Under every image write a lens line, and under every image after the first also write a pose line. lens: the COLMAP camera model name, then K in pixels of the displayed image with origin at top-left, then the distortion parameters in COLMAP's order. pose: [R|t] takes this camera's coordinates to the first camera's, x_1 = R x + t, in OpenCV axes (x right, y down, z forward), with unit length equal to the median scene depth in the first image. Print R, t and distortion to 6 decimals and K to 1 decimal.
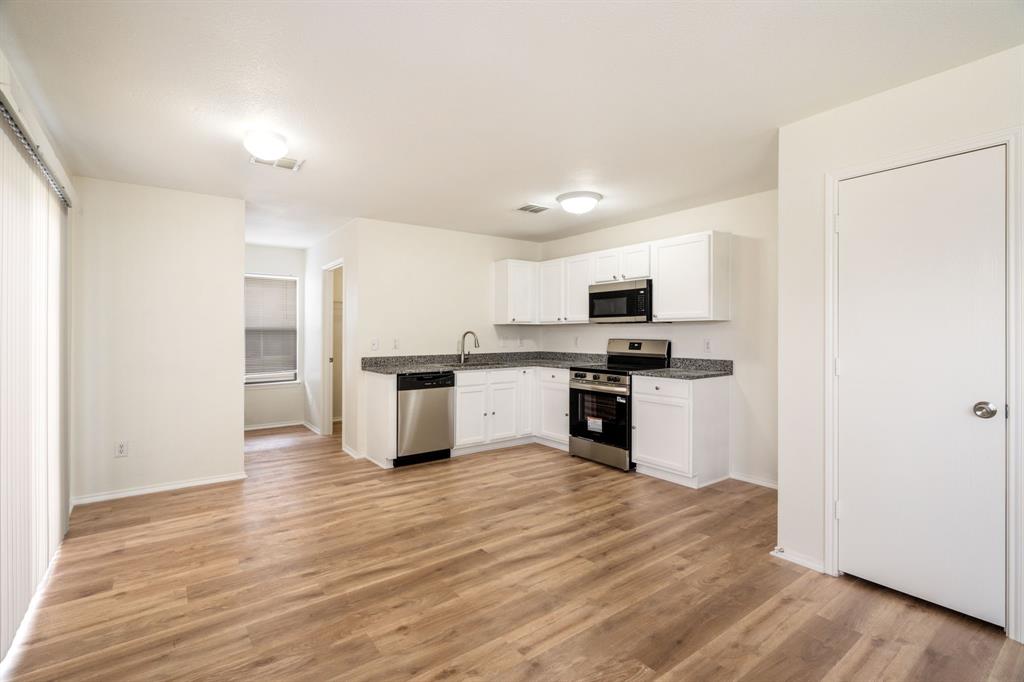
lens RADIAL K [[473.9, 0, 505.9], [0, 473.9, 337.8], [0, 0, 1]] dist [-0.001859, 0.000240]
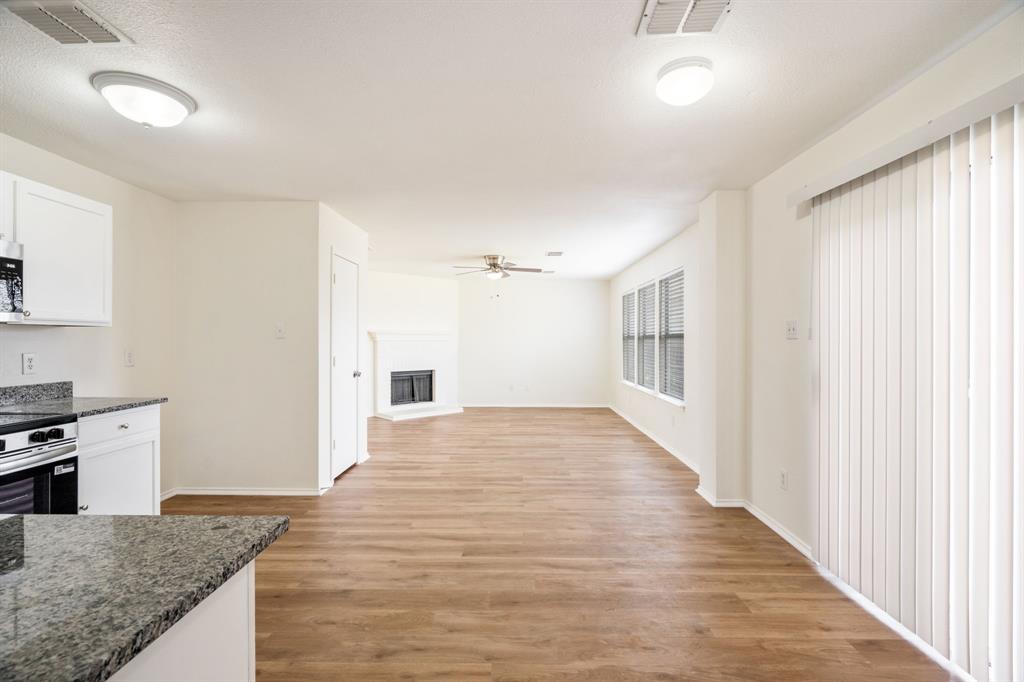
lens RADIAL K [[473.9, 0, 505.9], [0, 473.9, 337.8], [0, 0, 1]] dist [-0.001859, 0.000240]
pose [[-0.790796, 0.007230, 0.612038, -0.807924], [0.012227, 0.999917, 0.003986, -0.020092], [-0.611958, 0.010636, -0.790819, 1.888233]]
